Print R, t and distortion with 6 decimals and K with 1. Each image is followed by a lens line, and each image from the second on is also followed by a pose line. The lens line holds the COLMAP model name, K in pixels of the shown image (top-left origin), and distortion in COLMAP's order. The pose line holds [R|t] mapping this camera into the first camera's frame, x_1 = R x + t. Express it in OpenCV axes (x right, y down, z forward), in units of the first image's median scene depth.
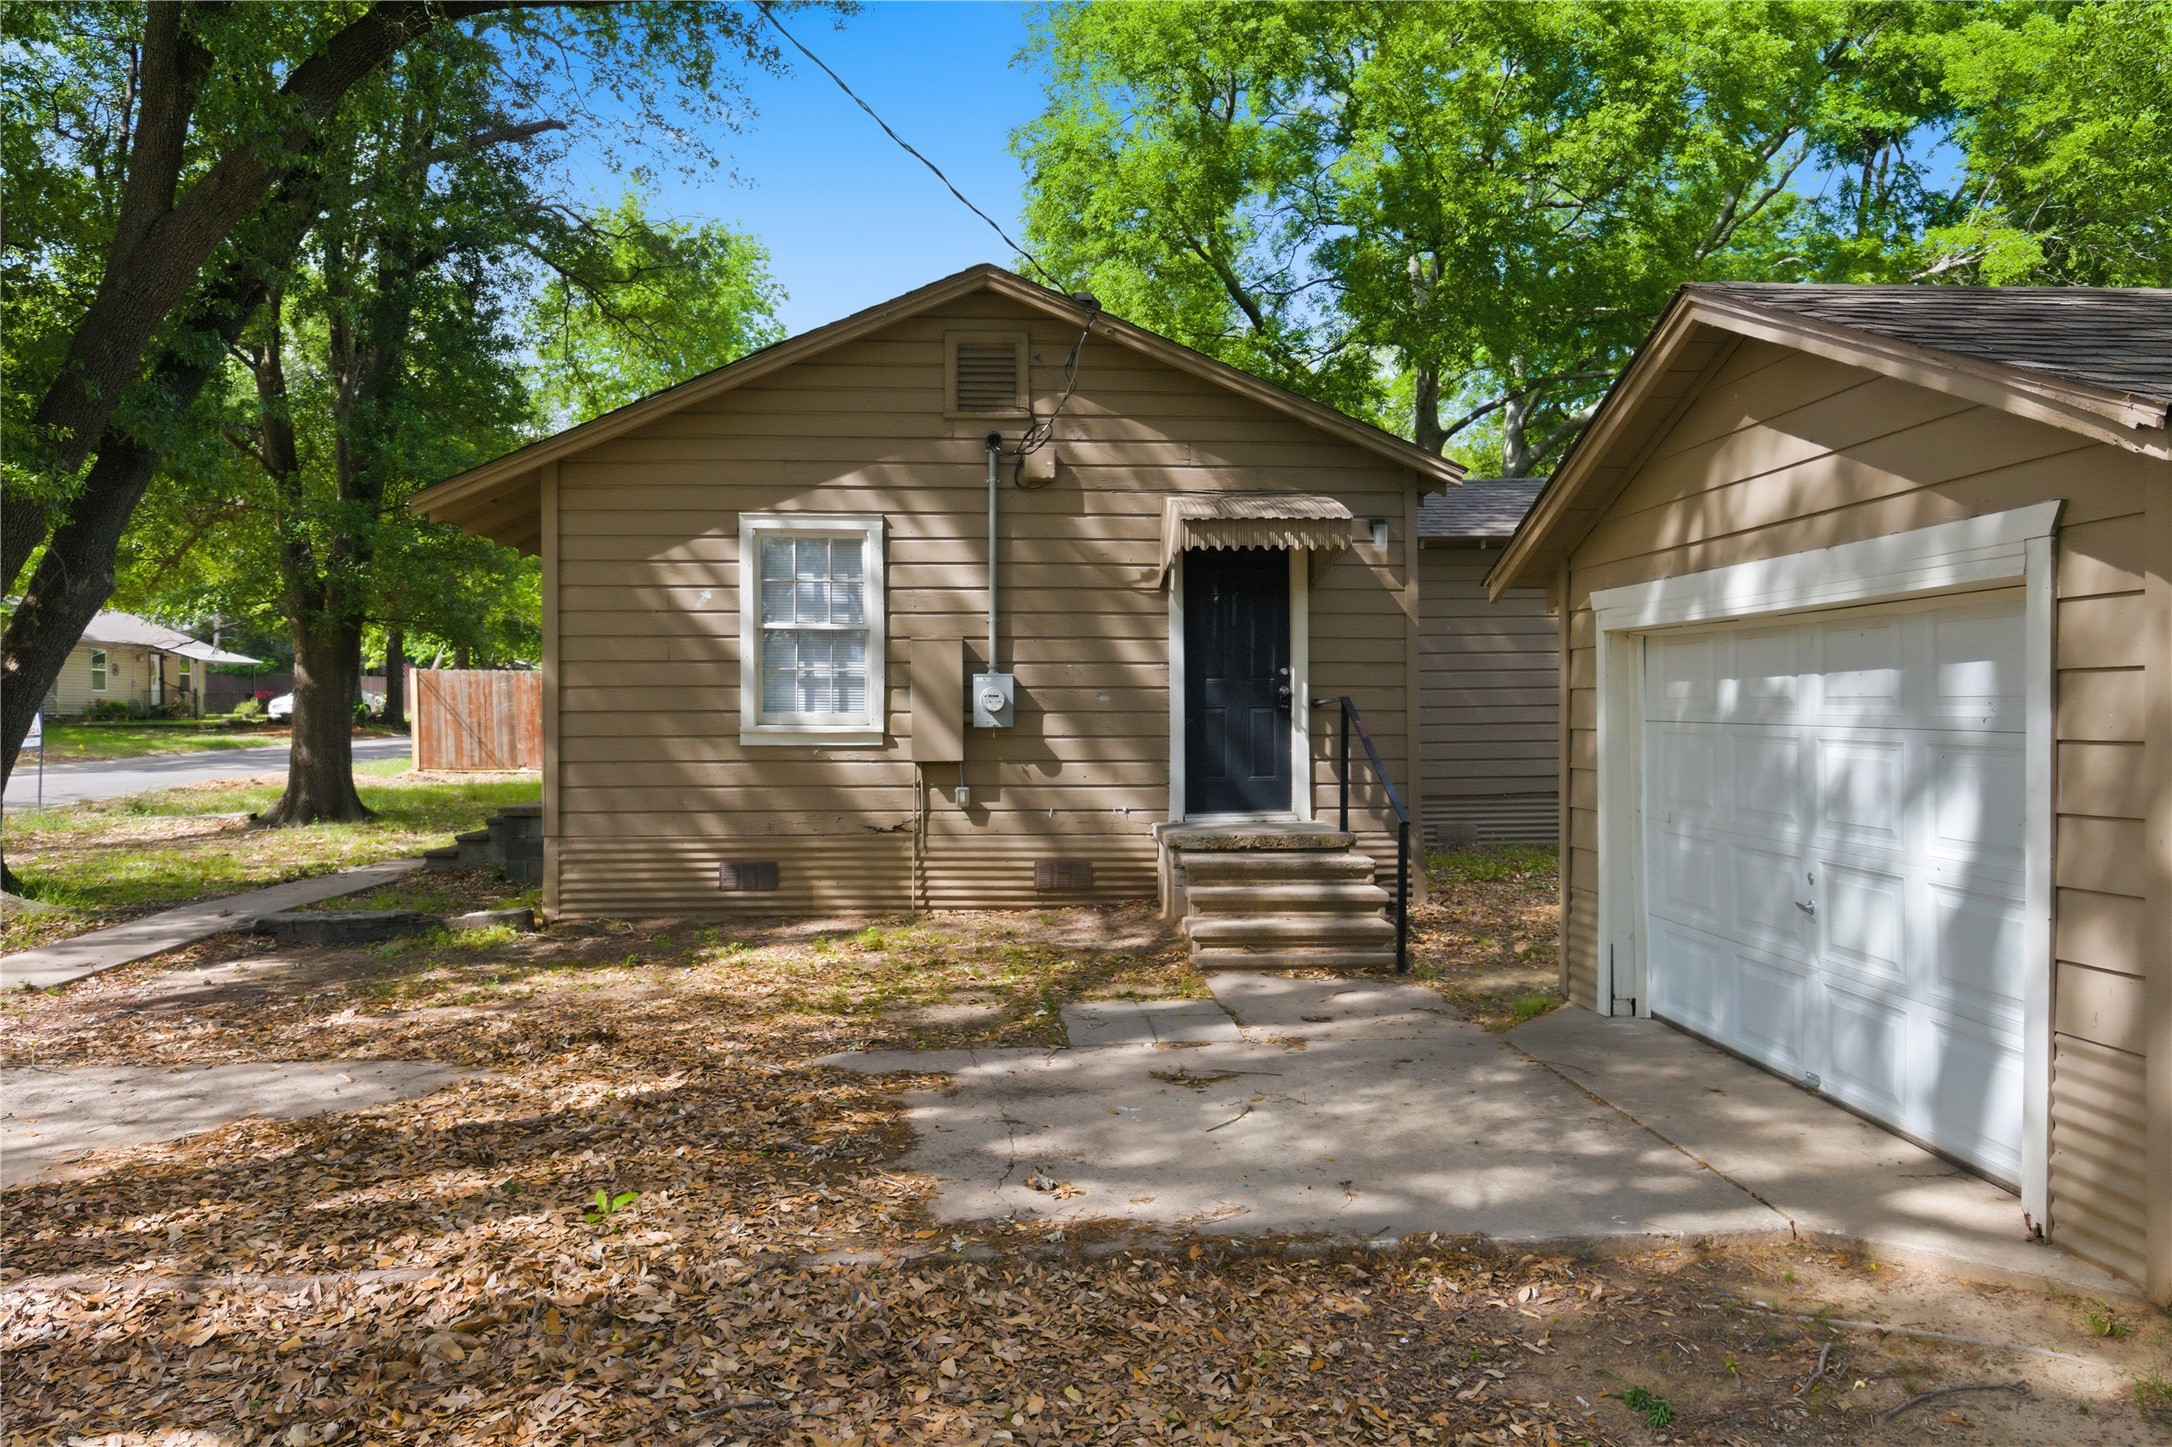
lens RADIAL K [[1460.2, 0, 1086.0], [0, 1460.2, 723.5], [0, 0, 1]] dist [-0.005096, -0.004992]
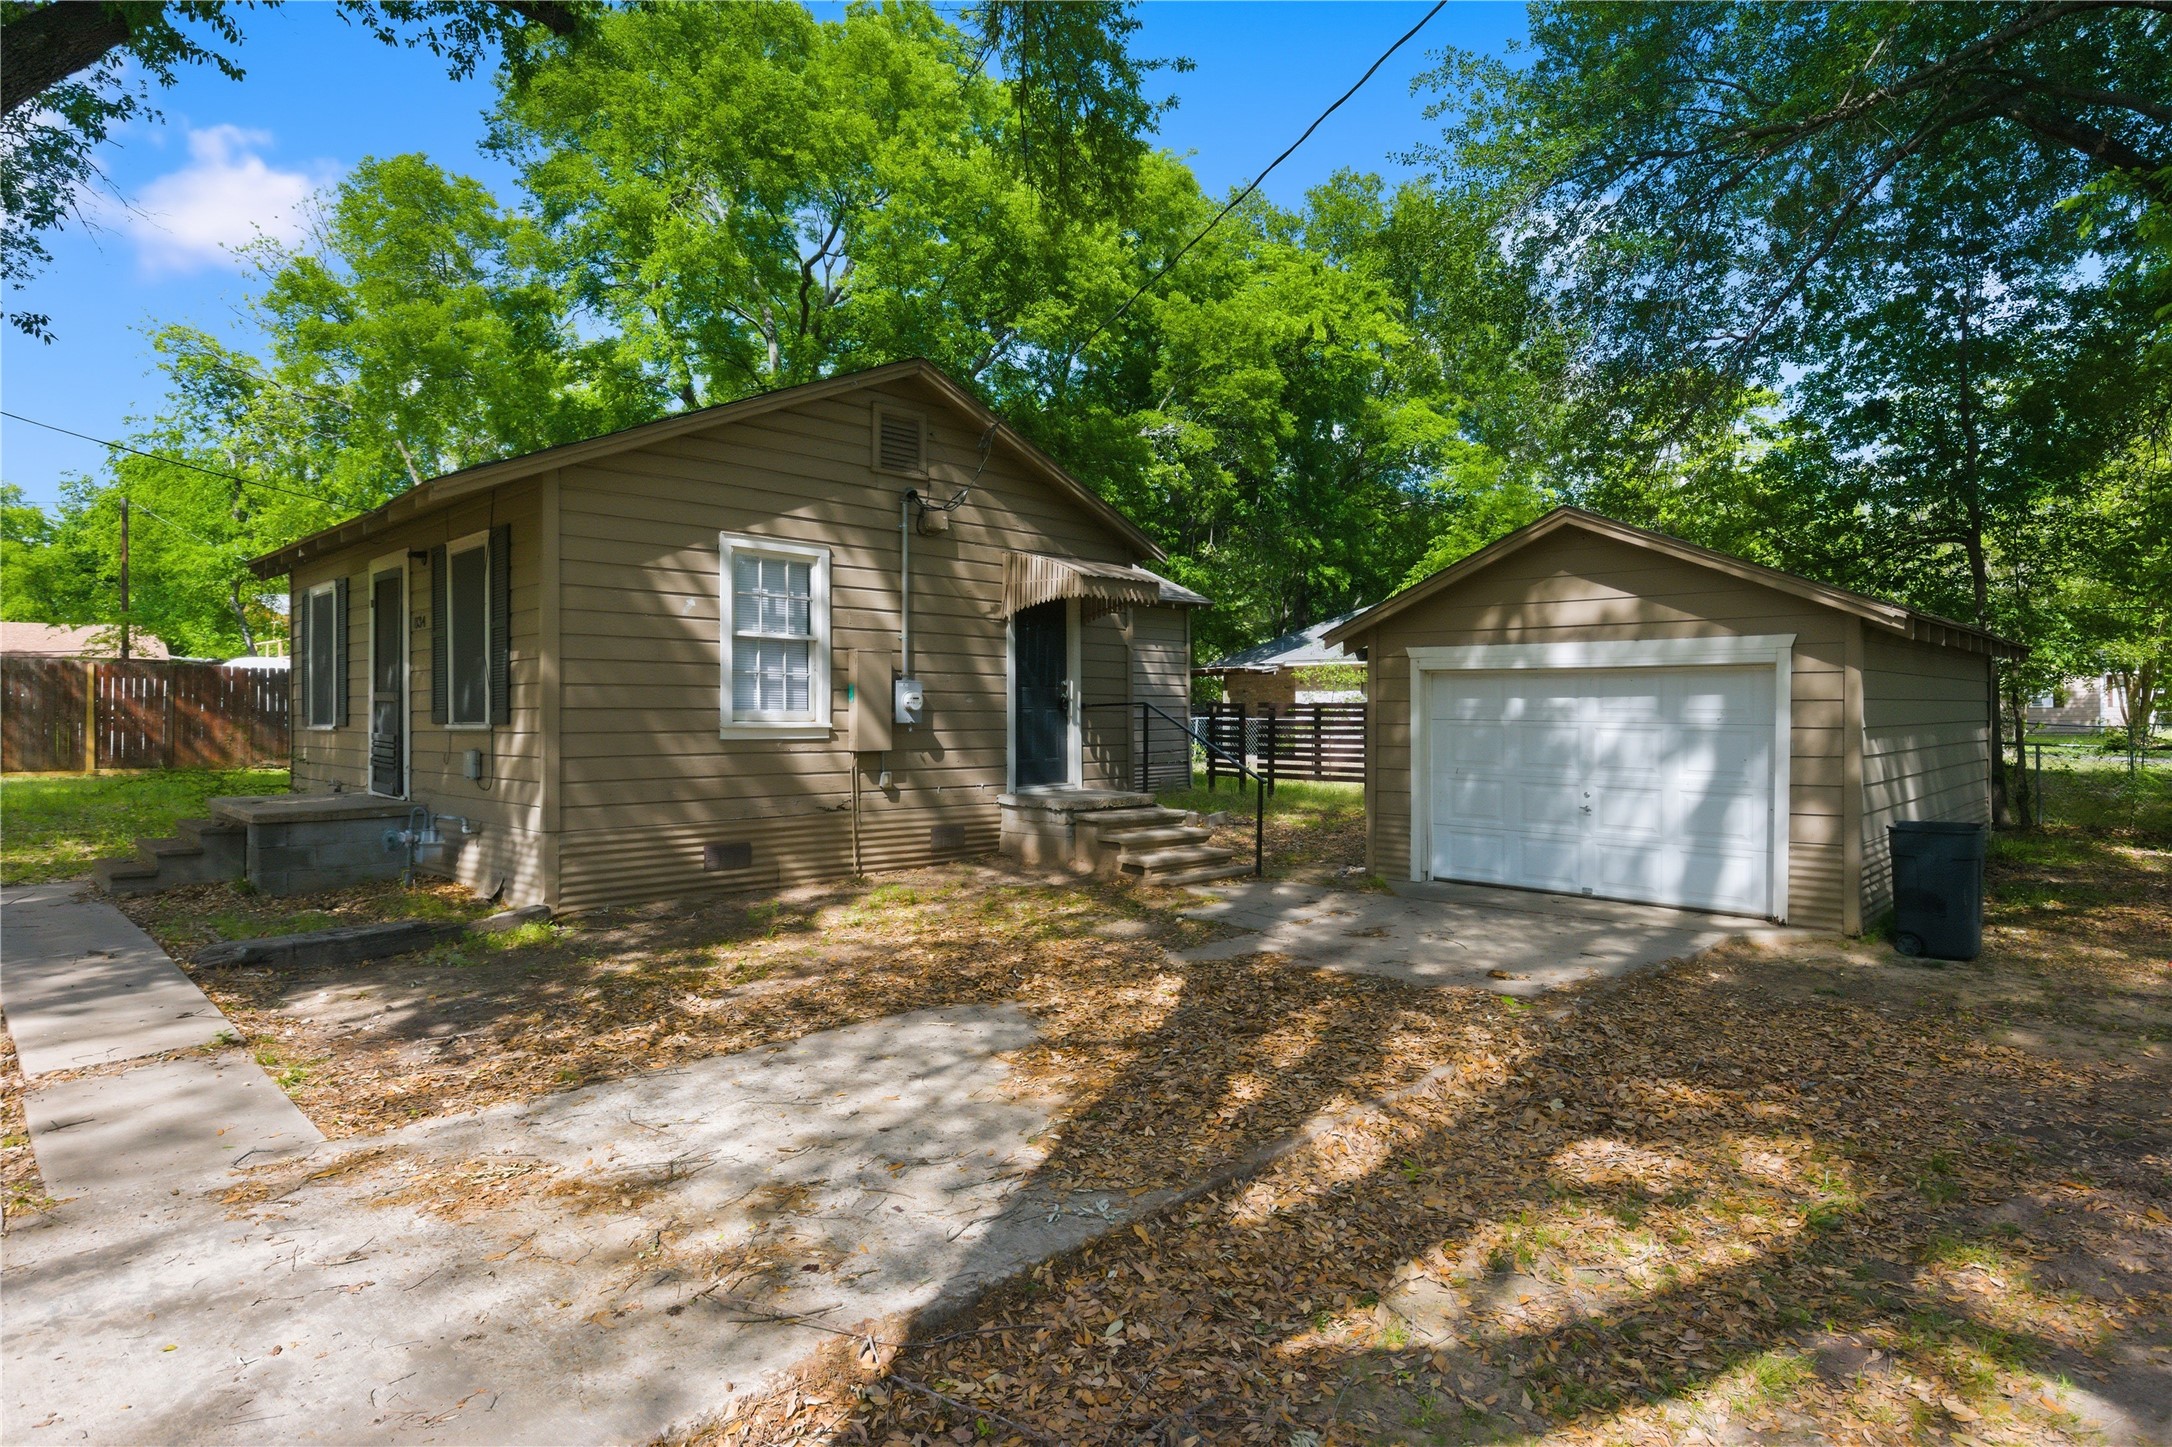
lens RADIAL K [[1243.9, 0, 1086.0], [0, 1243.9, 723.5], [0, 0, 1]] dist [-0.021970, 0.000413]
pose [[0.714816, -0.001080, 0.699312, -0.699147], [-0.001050, 0.999996, 0.002618, -0.000192], [-0.699312, -0.002605, 0.714812, 0.128128]]
